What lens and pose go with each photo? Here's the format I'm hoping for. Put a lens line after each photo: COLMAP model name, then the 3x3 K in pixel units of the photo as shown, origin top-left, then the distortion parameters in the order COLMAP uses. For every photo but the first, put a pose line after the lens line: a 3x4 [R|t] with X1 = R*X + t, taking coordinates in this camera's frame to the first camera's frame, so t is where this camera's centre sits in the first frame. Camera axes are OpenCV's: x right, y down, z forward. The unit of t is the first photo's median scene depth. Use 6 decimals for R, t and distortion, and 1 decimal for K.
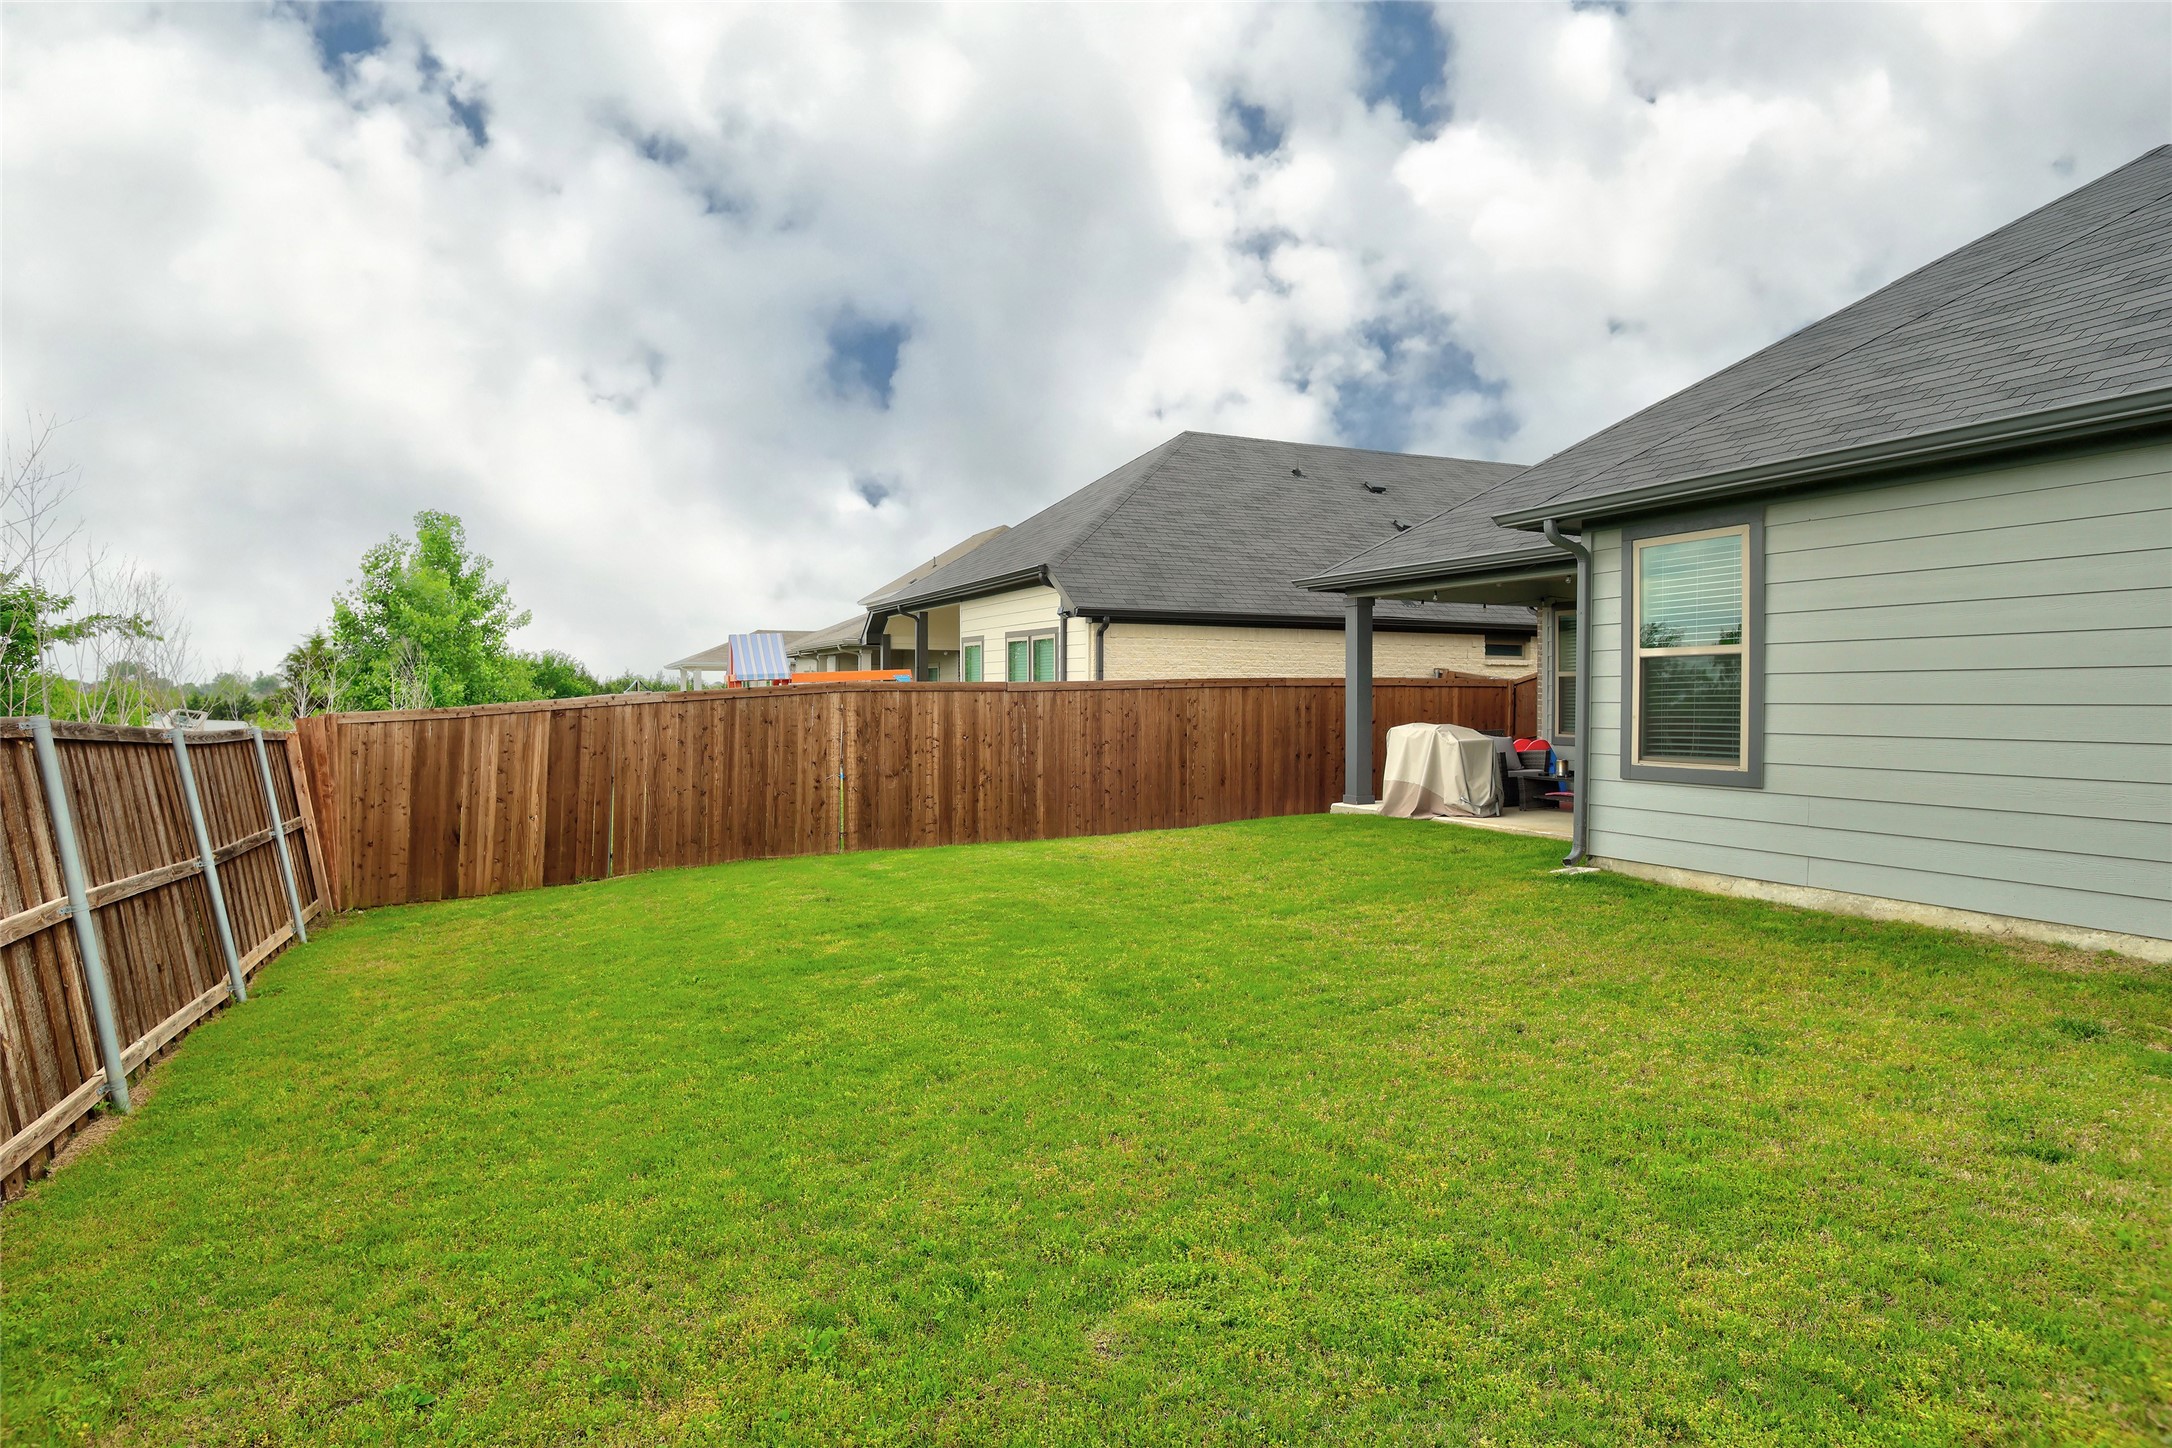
lens RADIAL K [[1270.3, 0, 1084.0], [0, 1270.3, 711.2], [0, 0, 1]] dist [-0.038116, 0.016099]
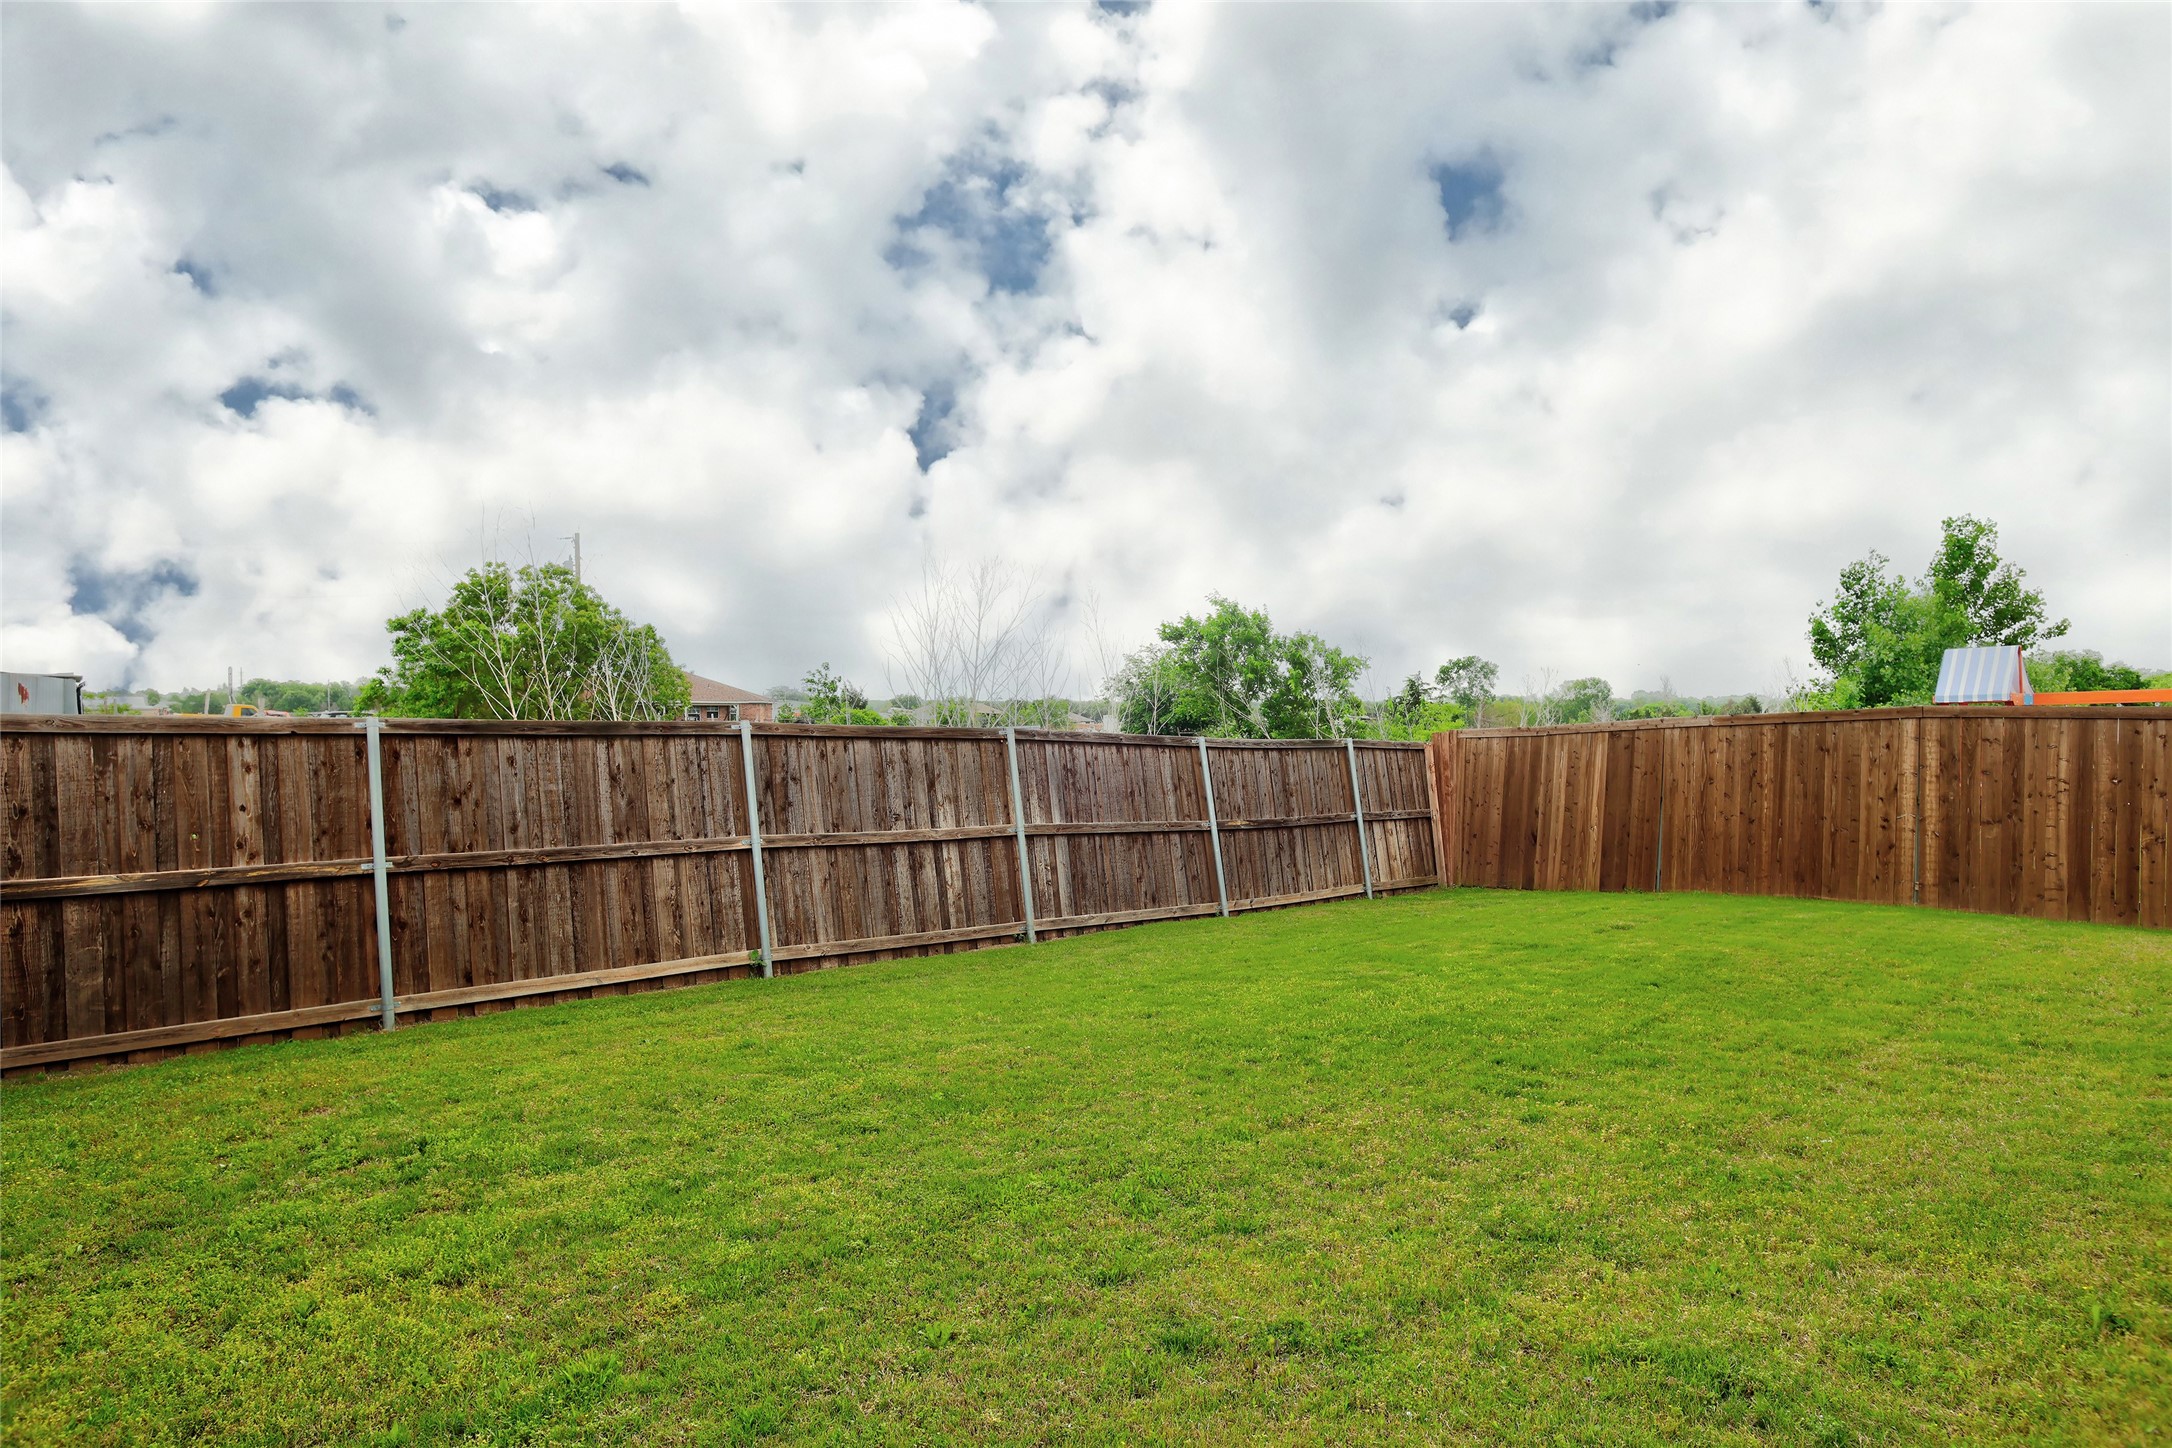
lens RADIAL K [[1270.3, 0, 1097.4], [0, 1270.3, 727.5], [0, 0, 1]] dist [-0.038116, 0.016099]
pose [[0.340497, 0.021330, -0.940003, 0.434110], [-0.020550, 0.999673, 0.015240, -0.010985], [0.940021, 0.014128, 0.340824, 0.204441]]
